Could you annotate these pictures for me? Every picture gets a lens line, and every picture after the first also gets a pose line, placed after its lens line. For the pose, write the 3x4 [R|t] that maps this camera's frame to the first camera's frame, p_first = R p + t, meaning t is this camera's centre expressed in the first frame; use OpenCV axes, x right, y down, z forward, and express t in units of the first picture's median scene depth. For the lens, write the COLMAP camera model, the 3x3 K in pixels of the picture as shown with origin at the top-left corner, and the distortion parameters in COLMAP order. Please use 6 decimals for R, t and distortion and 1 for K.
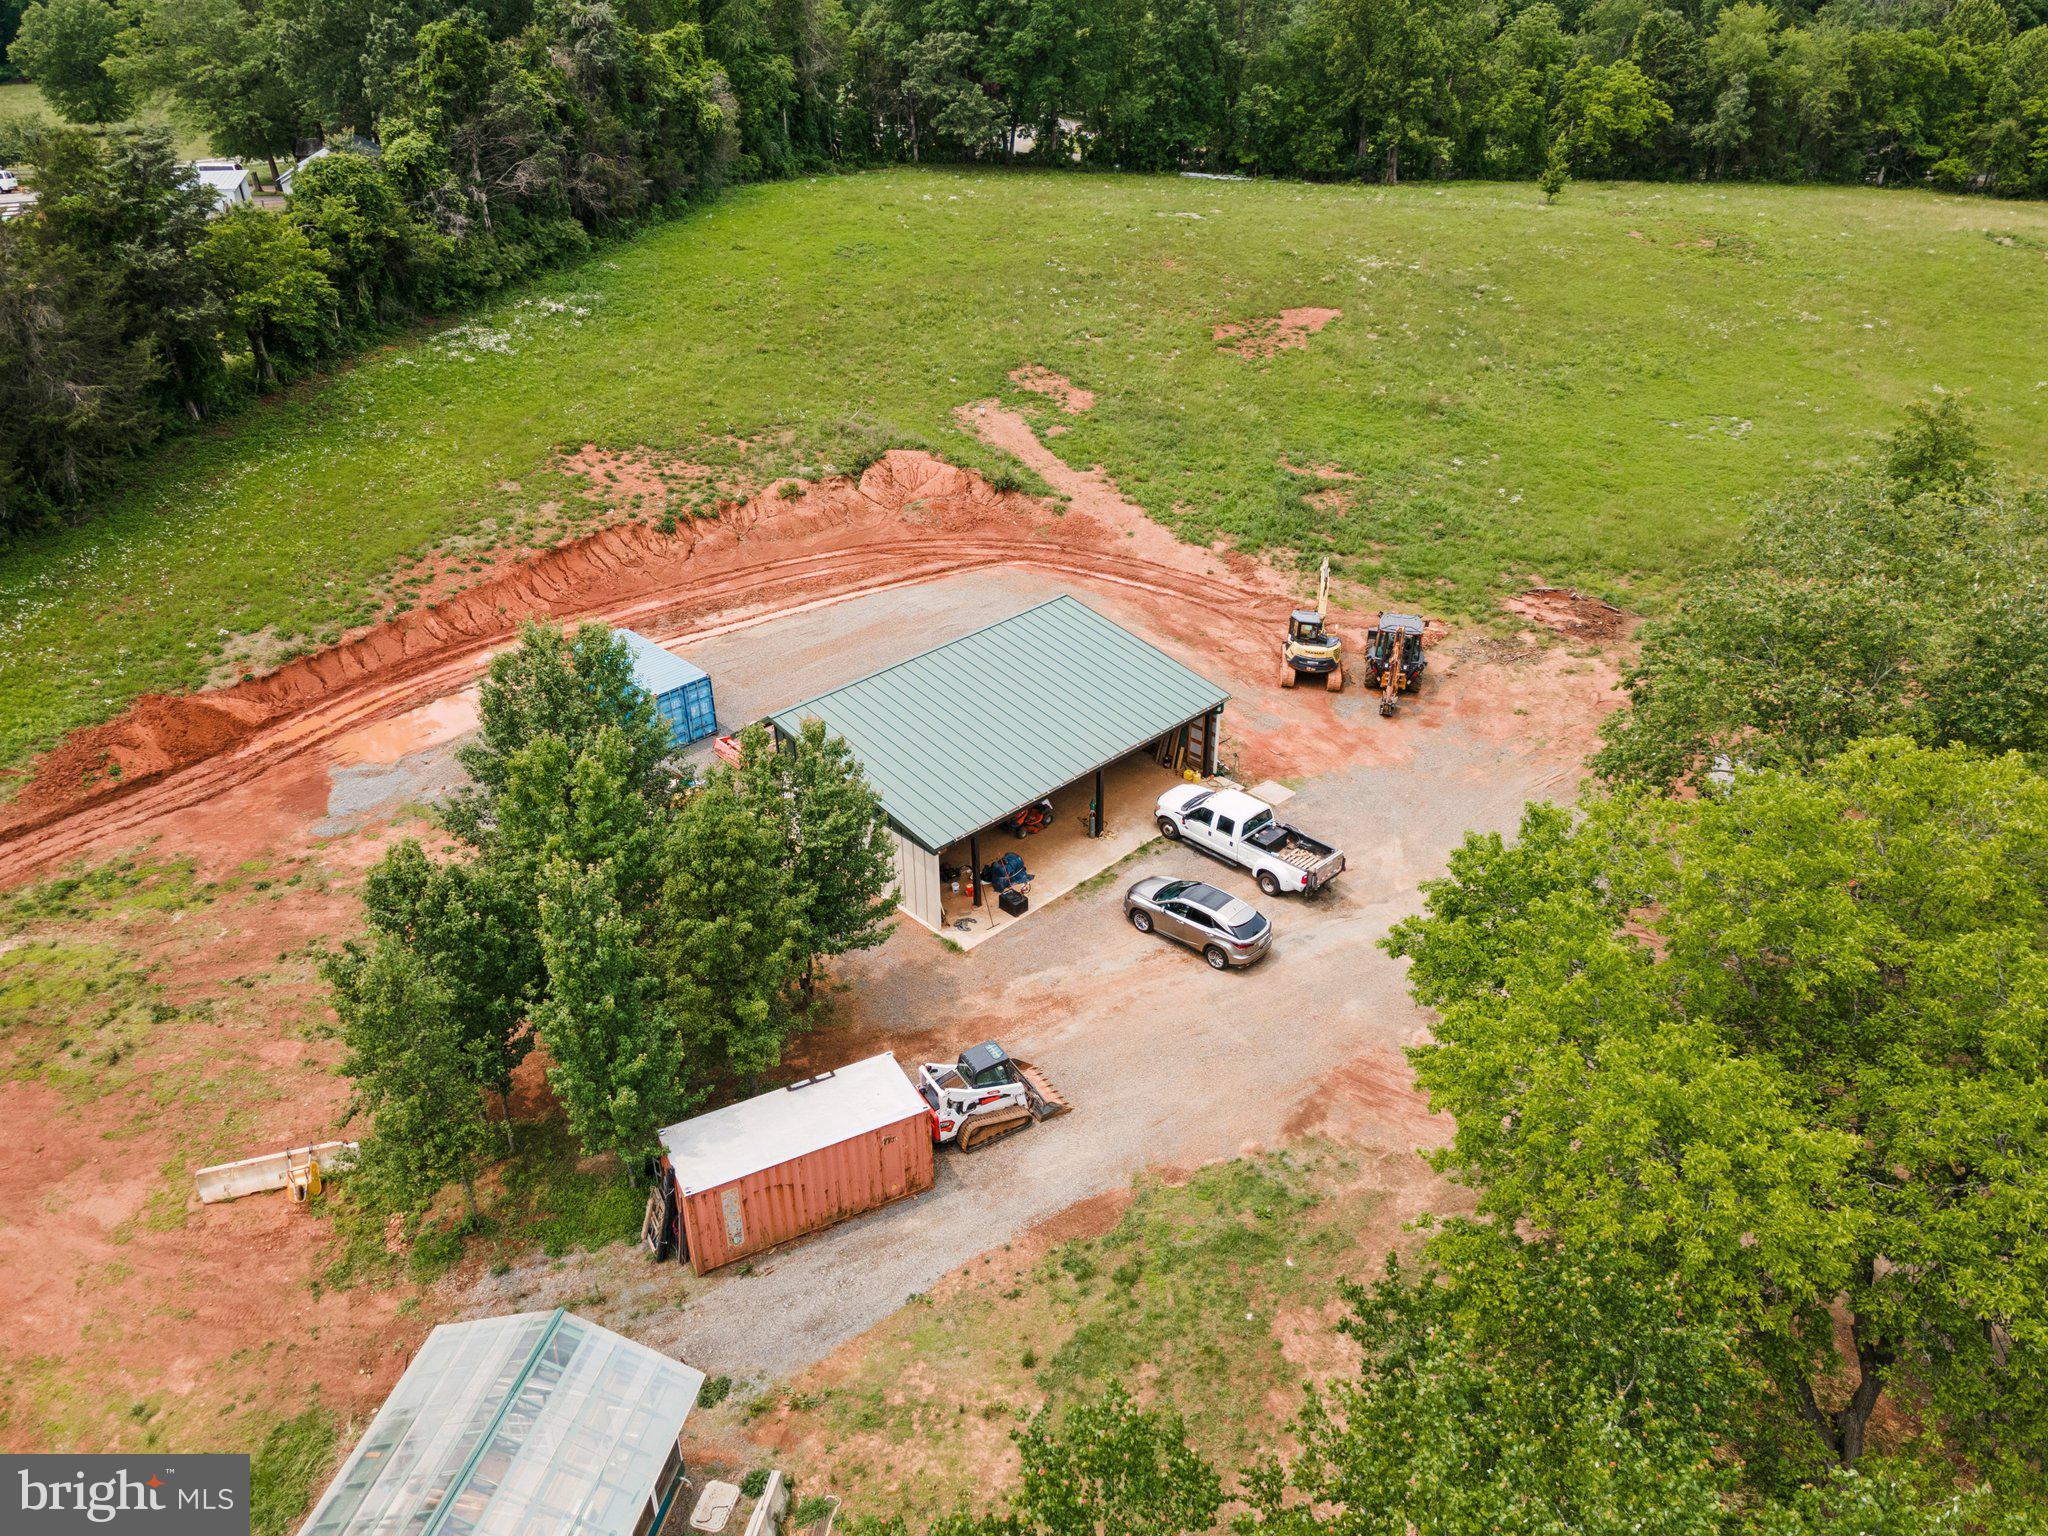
lens RADIAL K [[1531.7, 0, 1024.0], [0, 1531.7, 768.0], [0, 0, 1]] dist [0.063827, 0.007051]
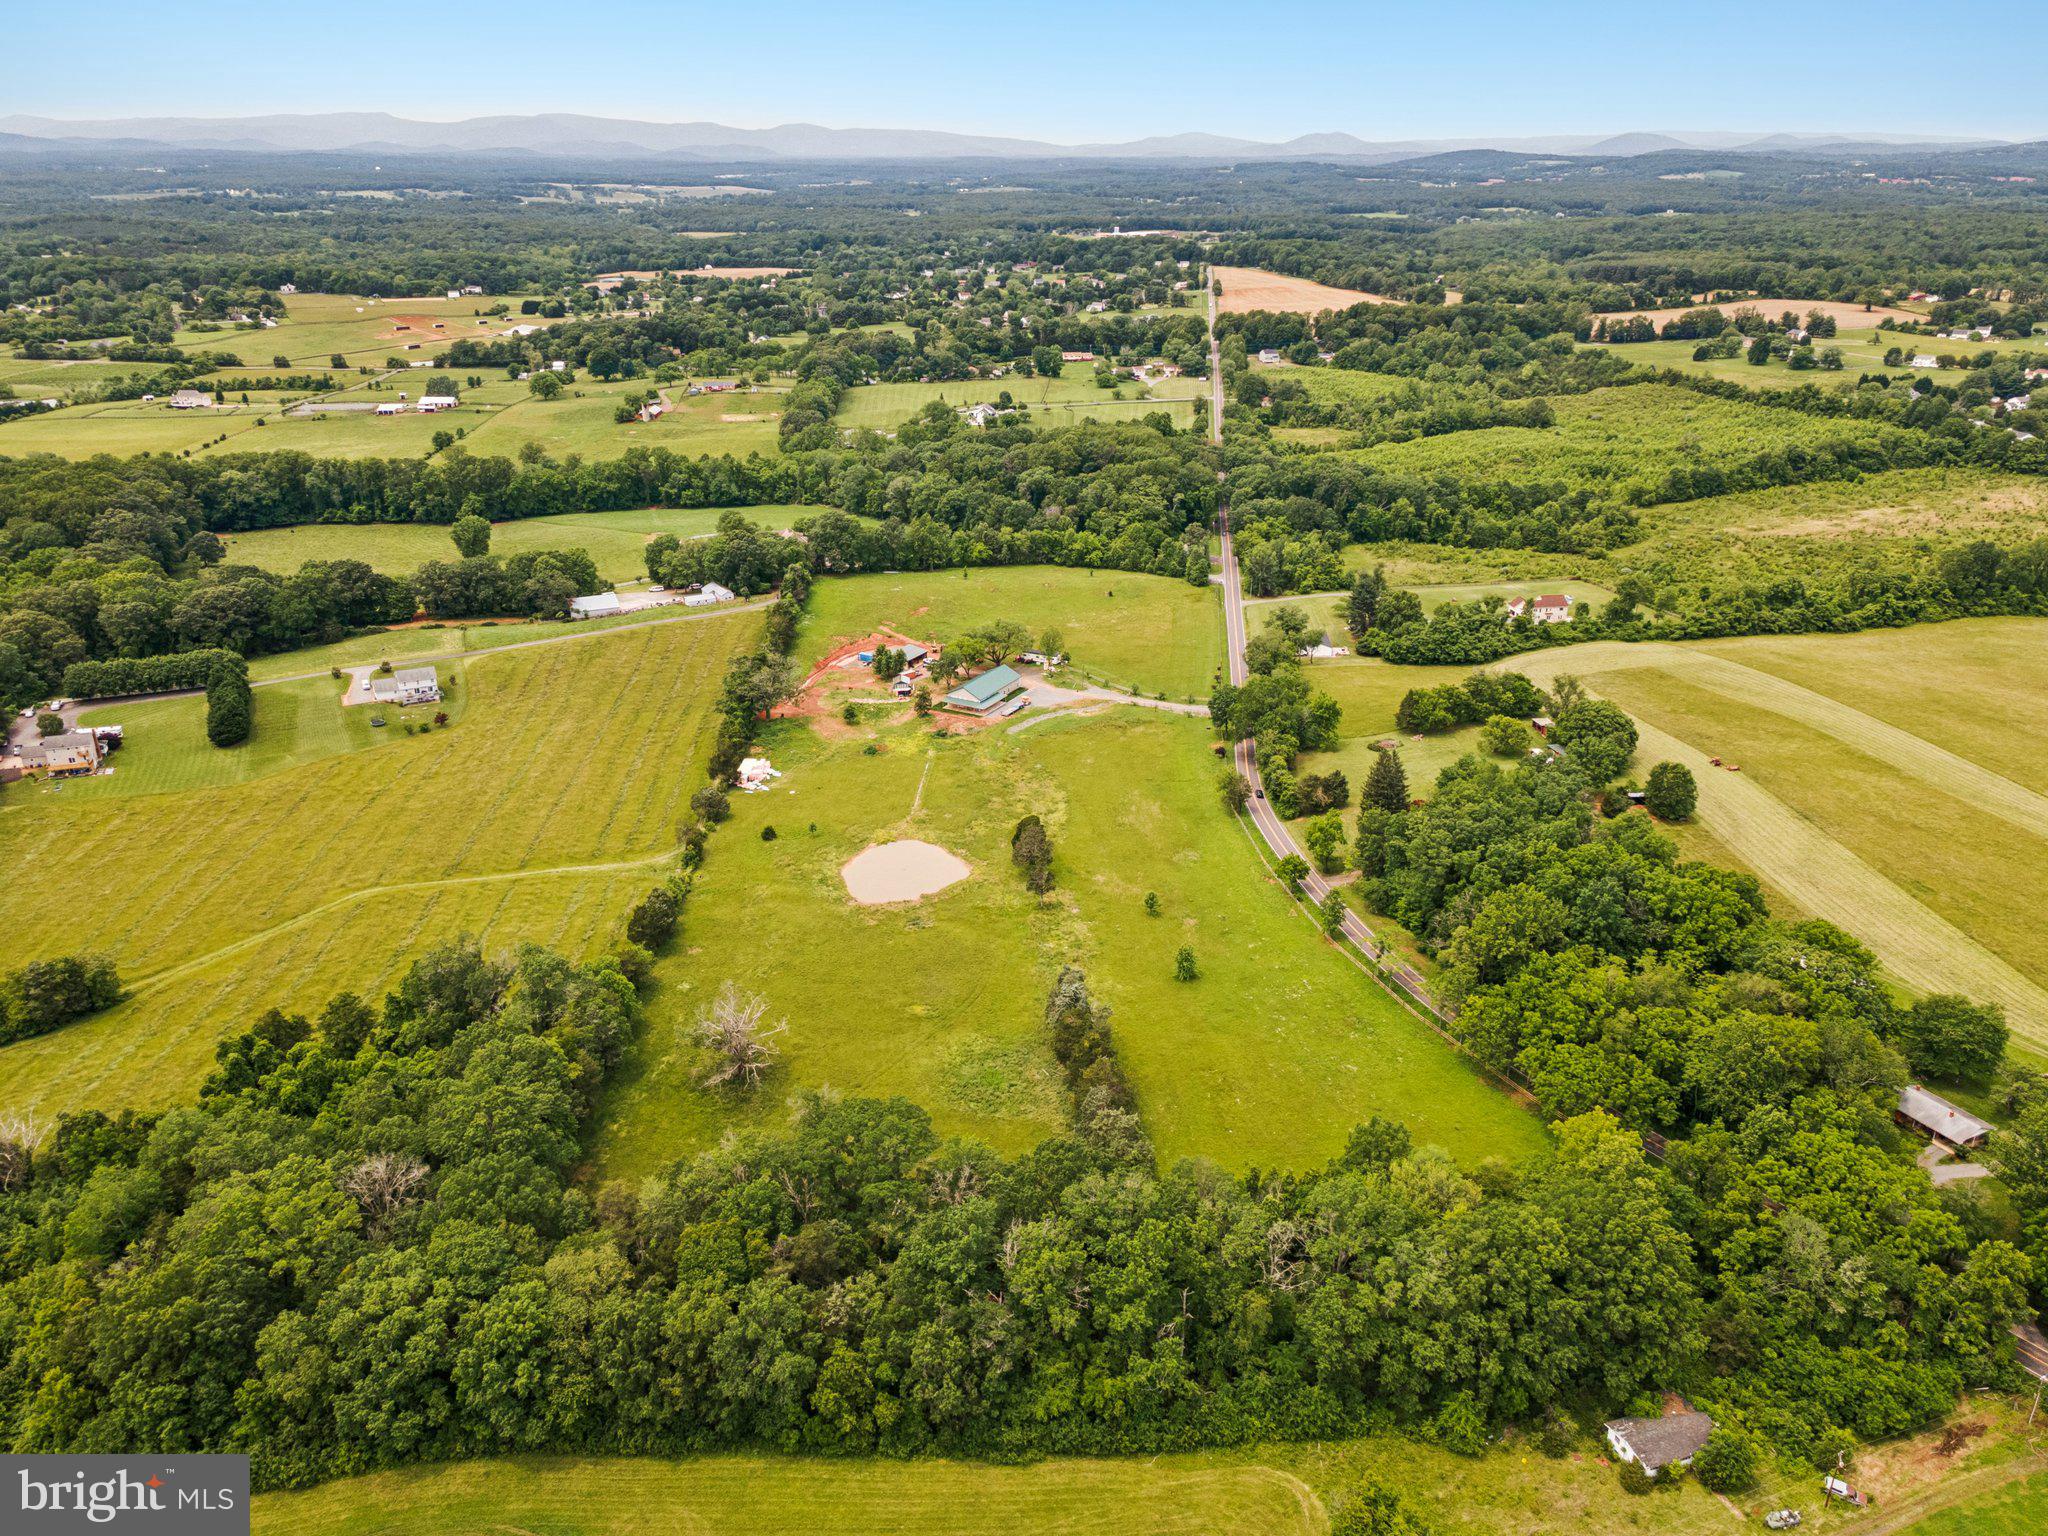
lens RADIAL K [[1553.2, 0, 1024.0], [0, 1553.2, 768.0], [0, 0, 1]] dist [0.049307, 0.074211]
pose [[0.958226, -0.093668, 0.270240, -0.877890], [0.130577, 0.983907, -0.121972, 0.857880], [-0.254466, 0.152164, 0.955036, -3.704313]]
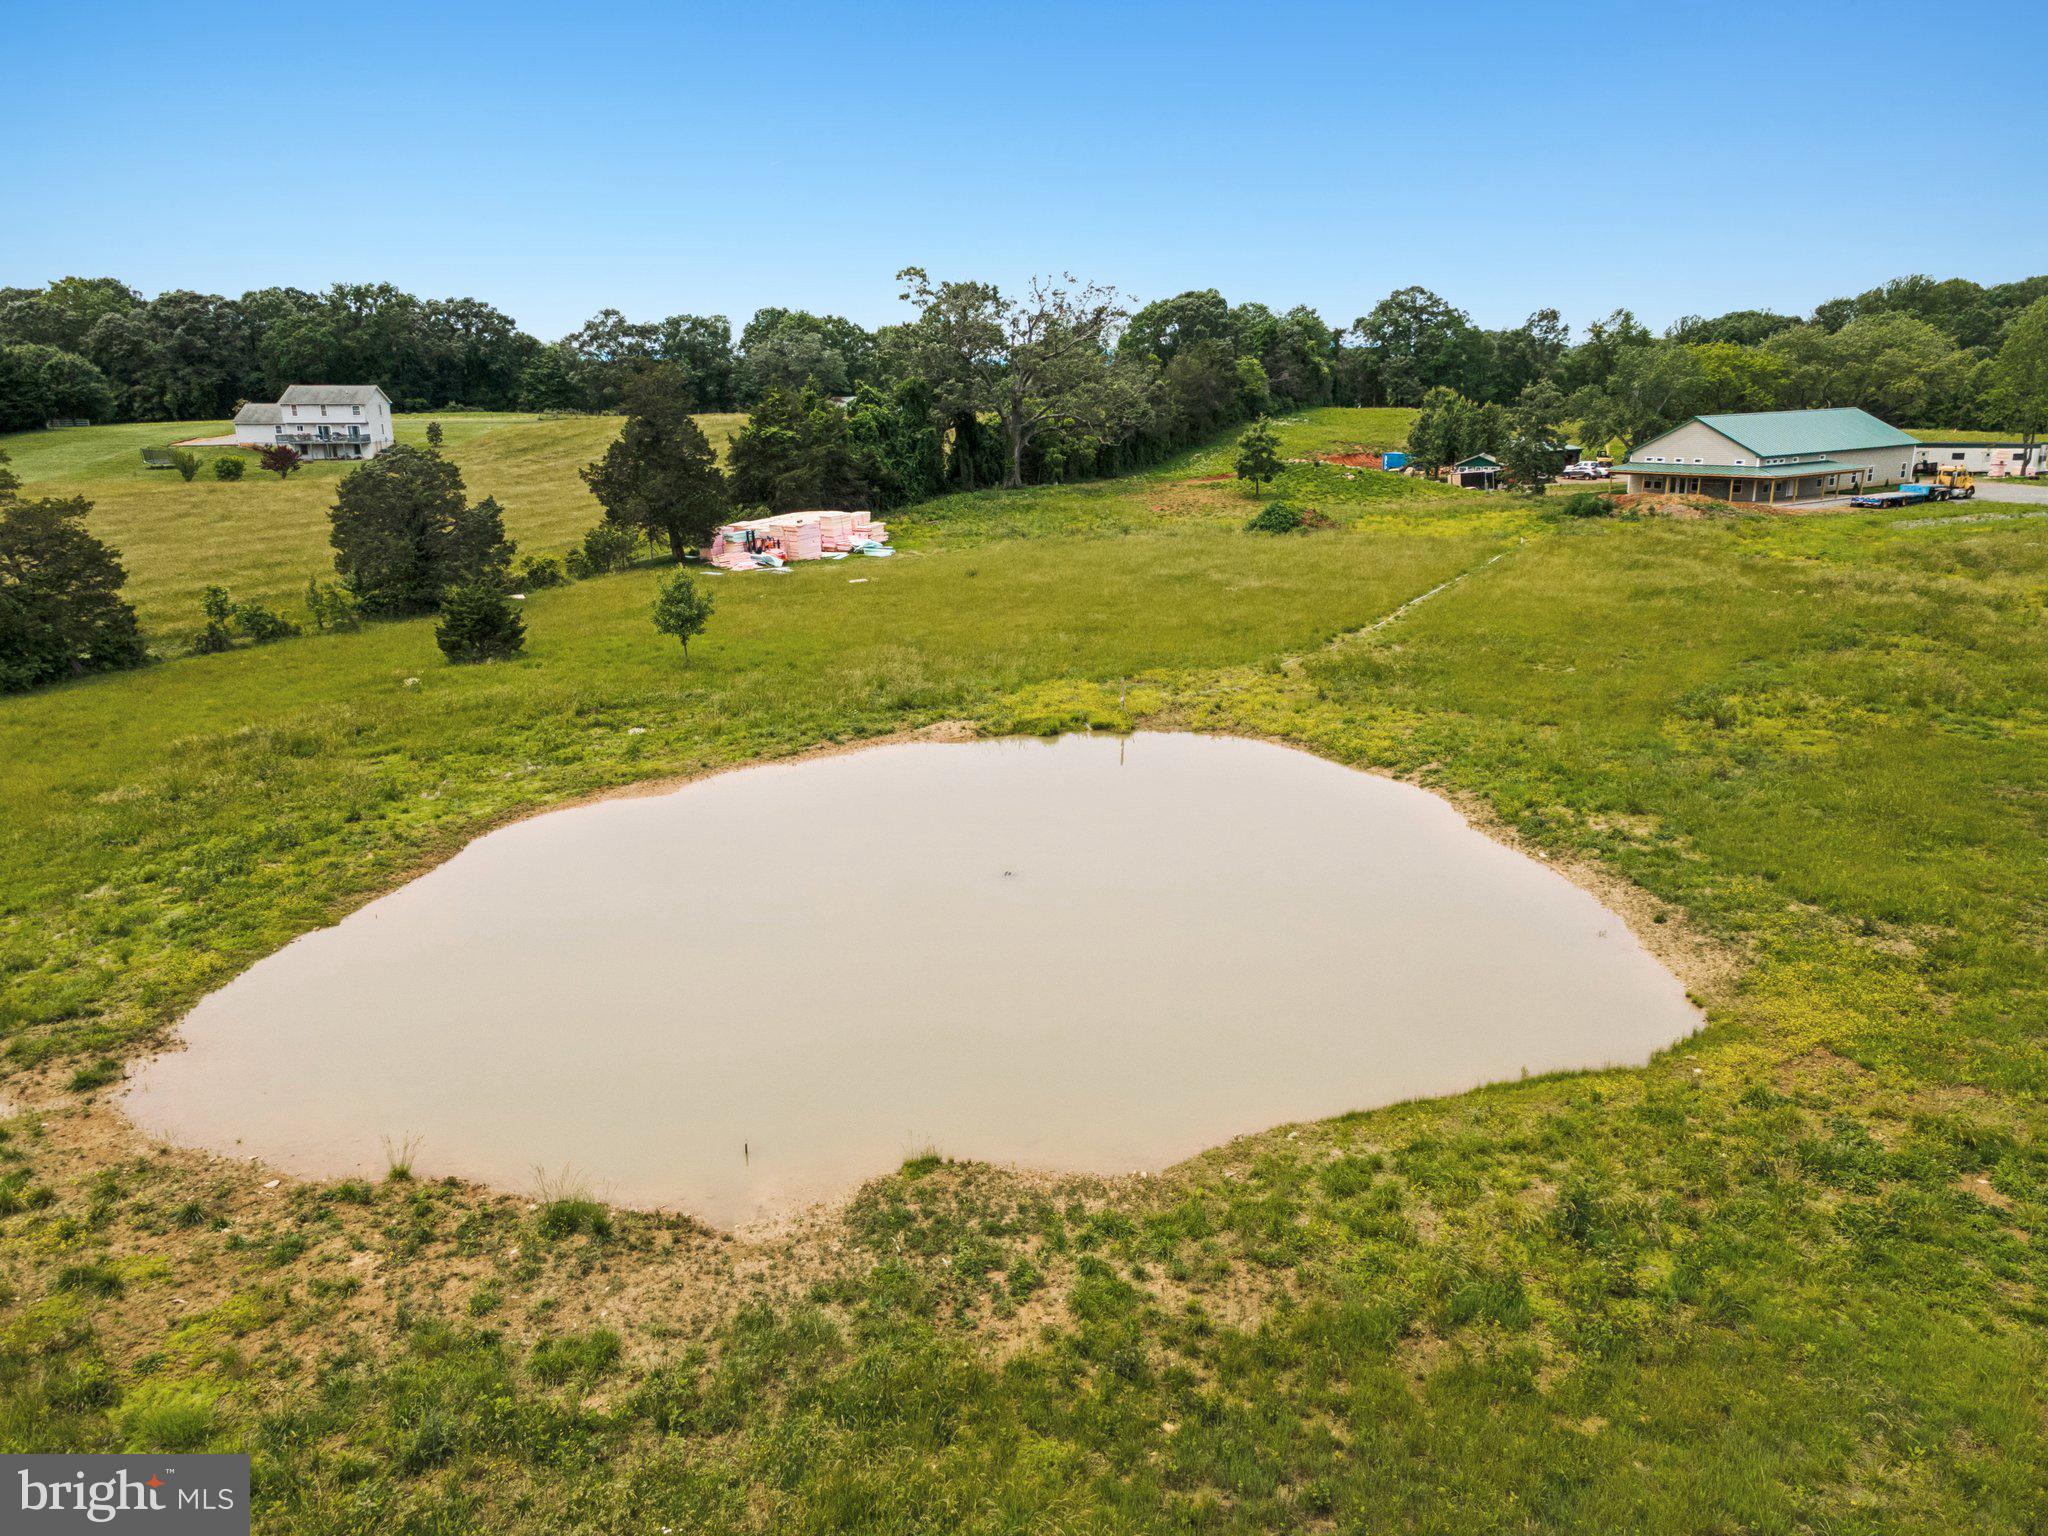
lens RADIAL K [[1503.0, 0, 1024.0], [0, 1503.0, 768.0], [0, 0, 1]] dist [0.054799, -0.001844]
pose [[0.987663, 0.043998, -0.150286, -0.246841], [-0.080863, 0.965156, -0.248866, 0.694299], [0.134100, 0.257948, 0.956807, -1.002404]]
